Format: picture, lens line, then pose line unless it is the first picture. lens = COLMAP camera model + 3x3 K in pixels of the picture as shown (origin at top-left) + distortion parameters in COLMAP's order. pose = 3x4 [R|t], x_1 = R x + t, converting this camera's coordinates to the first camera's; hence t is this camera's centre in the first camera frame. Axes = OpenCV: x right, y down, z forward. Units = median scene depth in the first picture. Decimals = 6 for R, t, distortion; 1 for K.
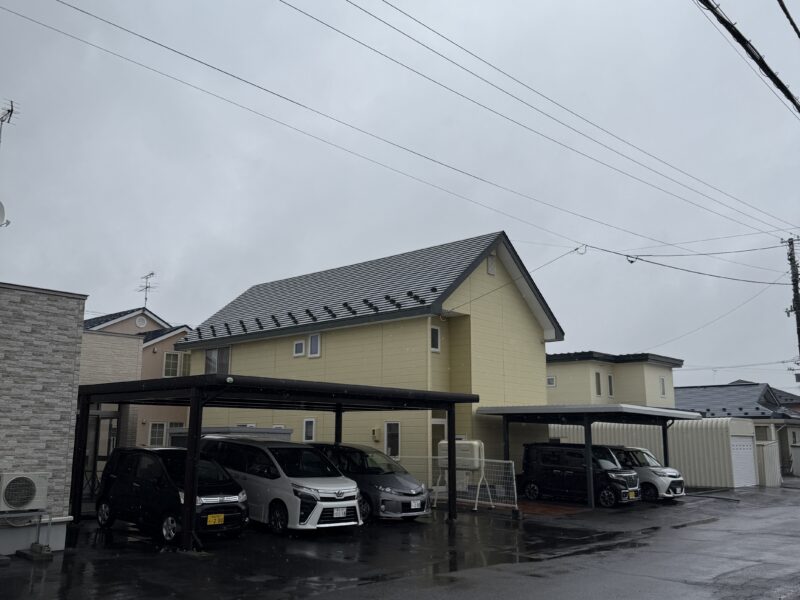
lens RADIAL K [[782.6, 0, 400.0], [0, 782.6, 300.0], [0, 0, 1]] dist [0.000609, 0.000709]
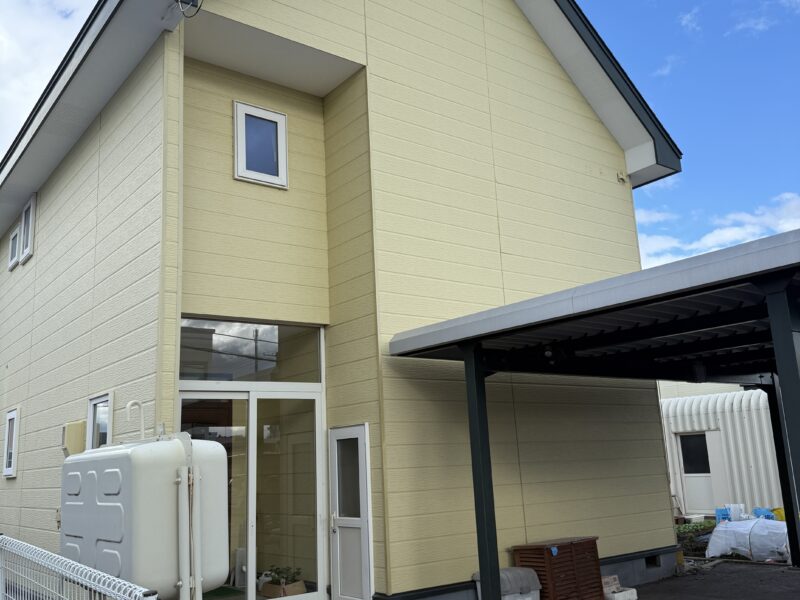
lens RADIAL K [[782.6, 0, 400.0], [0, 782.6, 300.0], [0, 0, 1]] dist [0.000609, 0.000709]
pose [[0.981432, -0.085676, -0.171613, 0.151946], [0.082446, 0.996260, -0.025875, 0.127170], [0.173188, 0.011246, 0.984825, 0.677808]]
